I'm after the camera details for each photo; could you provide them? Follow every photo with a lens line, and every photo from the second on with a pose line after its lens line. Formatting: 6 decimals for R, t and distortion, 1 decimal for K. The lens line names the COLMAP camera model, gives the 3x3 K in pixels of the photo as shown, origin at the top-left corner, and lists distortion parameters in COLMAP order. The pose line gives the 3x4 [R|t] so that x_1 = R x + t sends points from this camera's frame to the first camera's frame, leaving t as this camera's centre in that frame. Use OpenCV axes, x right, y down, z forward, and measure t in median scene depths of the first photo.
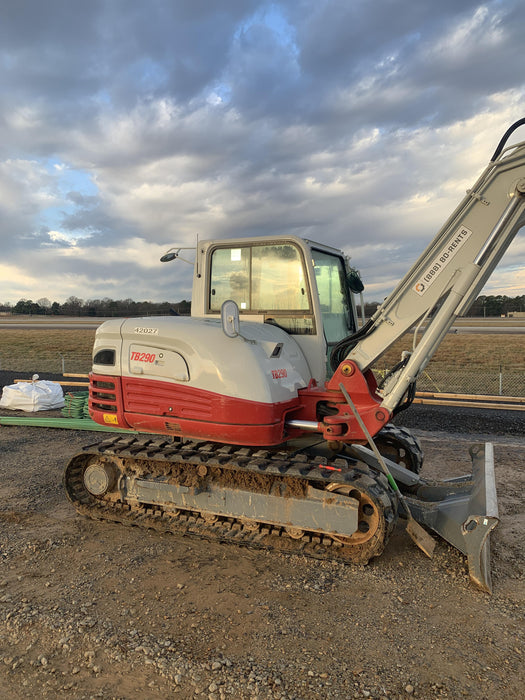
lens RADIAL K [[559.6, 0, 262.5], [0, 559.6, 350.0], [0, 0, 1]] dist [-0.003991, -0.000327]
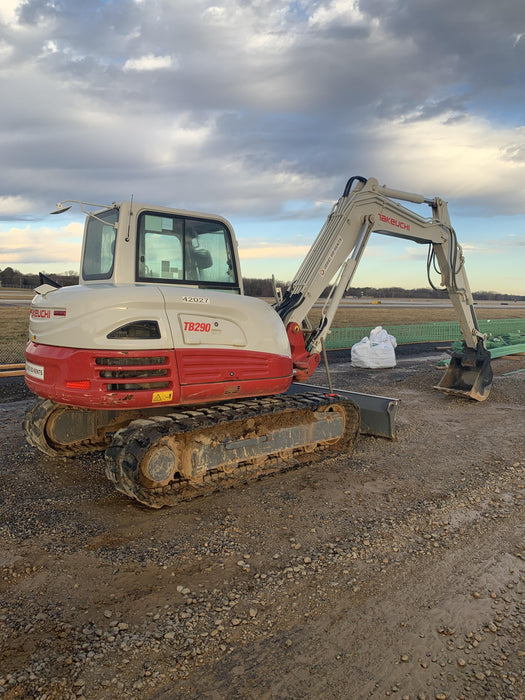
lens RADIAL K [[559.6, 0, 262.5], [0, 559.6, 350.0], [0, 0, 1]] dist [-0.003991, -0.000327]
pose [[0.367523, -0.083643, 0.926246, -1.064471], [0.018727, 0.996411, 0.082548, -0.025361], [-0.929826, -0.012992, 0.367770, 0.518731]]
